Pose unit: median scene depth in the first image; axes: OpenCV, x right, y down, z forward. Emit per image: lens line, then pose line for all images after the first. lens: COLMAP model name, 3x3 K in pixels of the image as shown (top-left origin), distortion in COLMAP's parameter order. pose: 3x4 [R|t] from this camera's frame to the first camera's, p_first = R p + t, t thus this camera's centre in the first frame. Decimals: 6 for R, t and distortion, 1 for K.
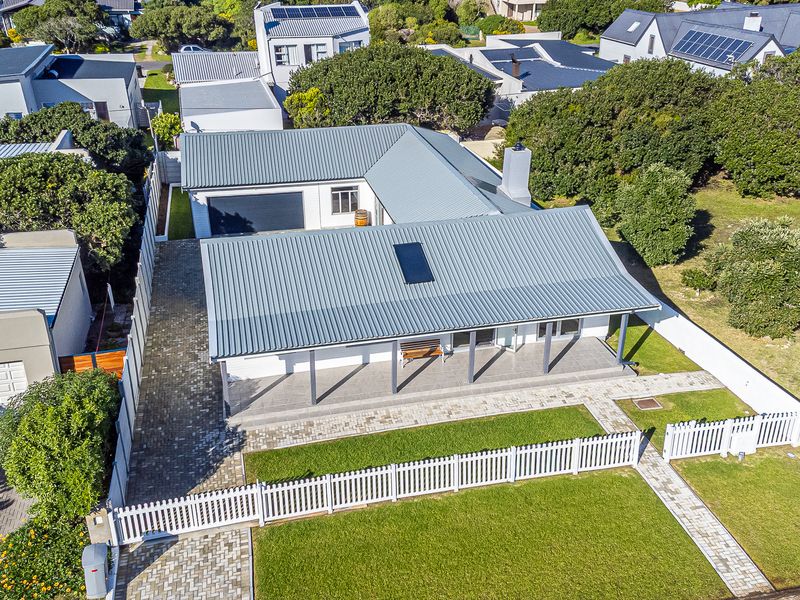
lens RADIAL K [[796.2, 0, 400.0], [0, 796.2, 300.0], [0, 0, 1]] dist [0.013052, 0.003911]
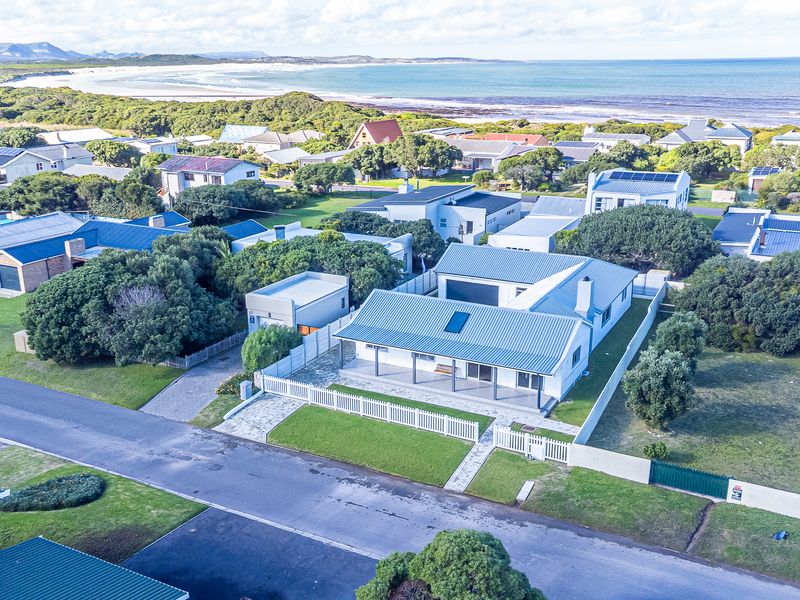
lens RADIAL K [[796.2, 0, 400.0], [0, 796.2, 300.0], [0, 0, 1]] dist [0.013052, 0.003911]
pose [[0.711128, 0.181269, -0.679293, 1.084947], [-0.277342, 0.960165, -0.034120, 0.002071], [0.646048, 0.212660, 0.733074, -0.408624]]
